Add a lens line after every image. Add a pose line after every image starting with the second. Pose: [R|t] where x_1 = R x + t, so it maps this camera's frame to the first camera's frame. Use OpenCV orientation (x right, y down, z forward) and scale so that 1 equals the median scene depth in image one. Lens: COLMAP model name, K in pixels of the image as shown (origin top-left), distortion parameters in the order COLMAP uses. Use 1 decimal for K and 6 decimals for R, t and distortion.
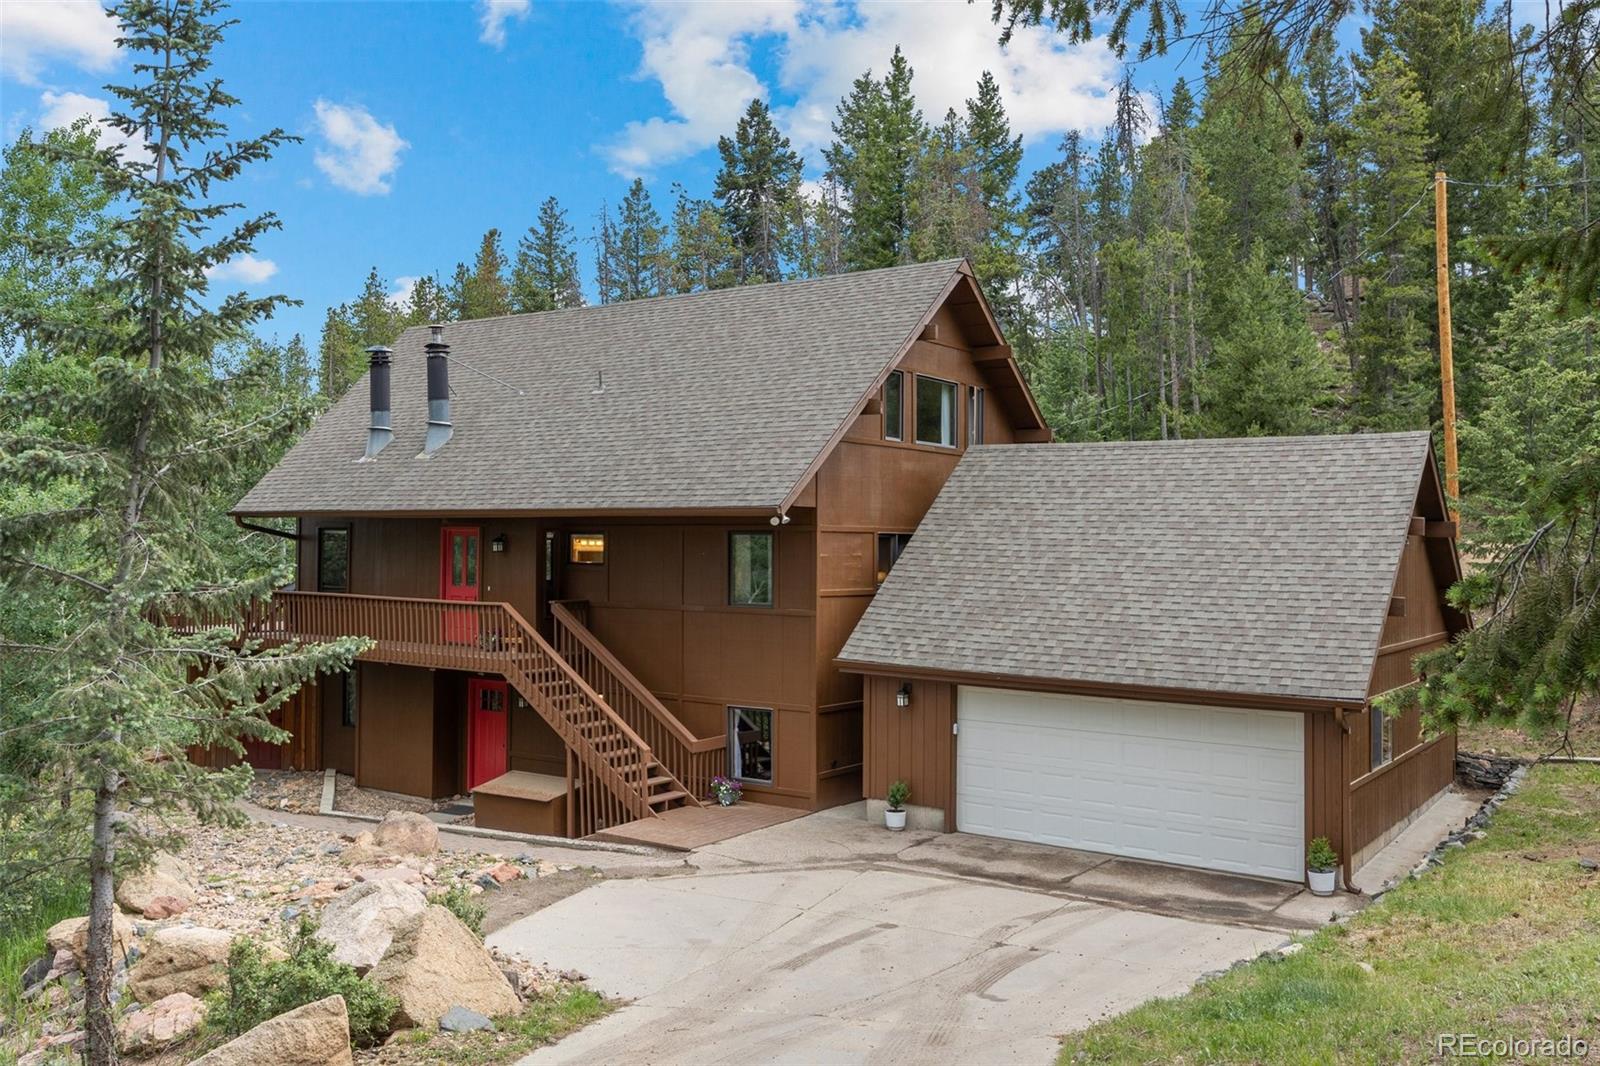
lens RADIAL K [[1321.8, 0, 799.7], [0, 1321.8, 485.8], [0, 0, 1]] dist [0.000610, 0.004443]
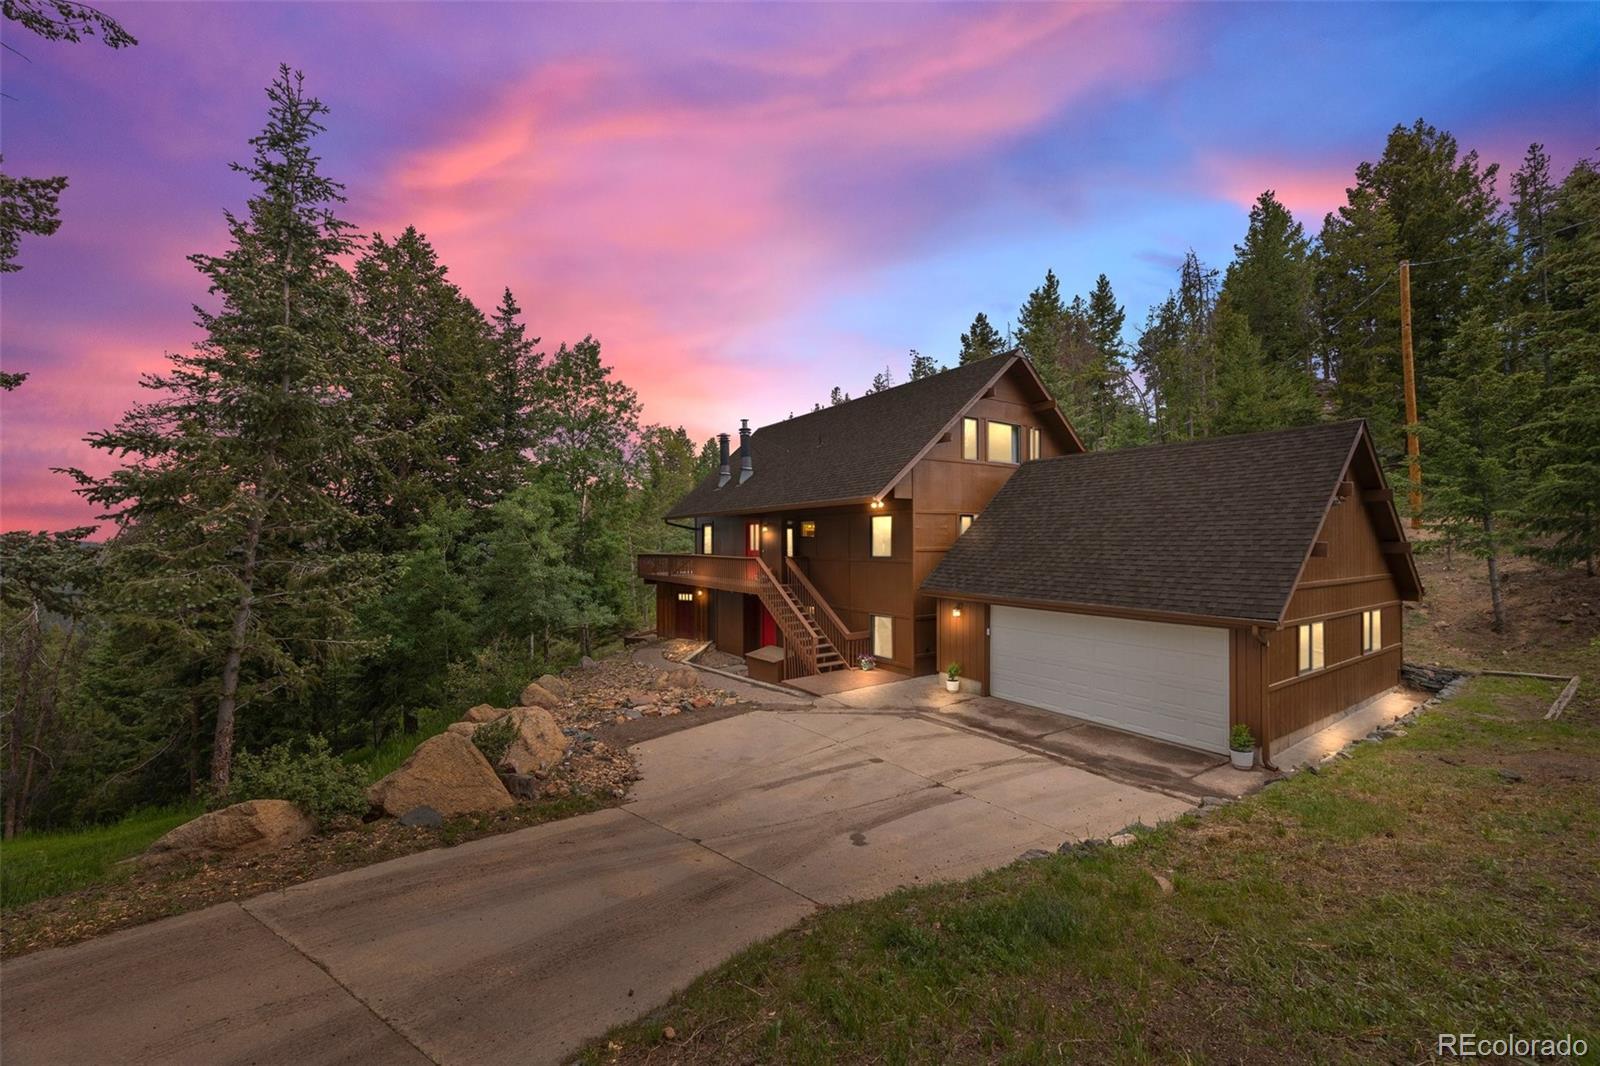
lens RADIAL K [[607.8, 0, 800.0], [0, 607.8, 533.0], [0, 0, 1]] dist [-0.000551, 0.000154]
pose [[0.935111, -0.020118, -0.353784, 0.178438], [0.030335, 0.999267, 0.023358, 0.043919], [0.353054, -0.032574, 0.935036, 0.256802]]
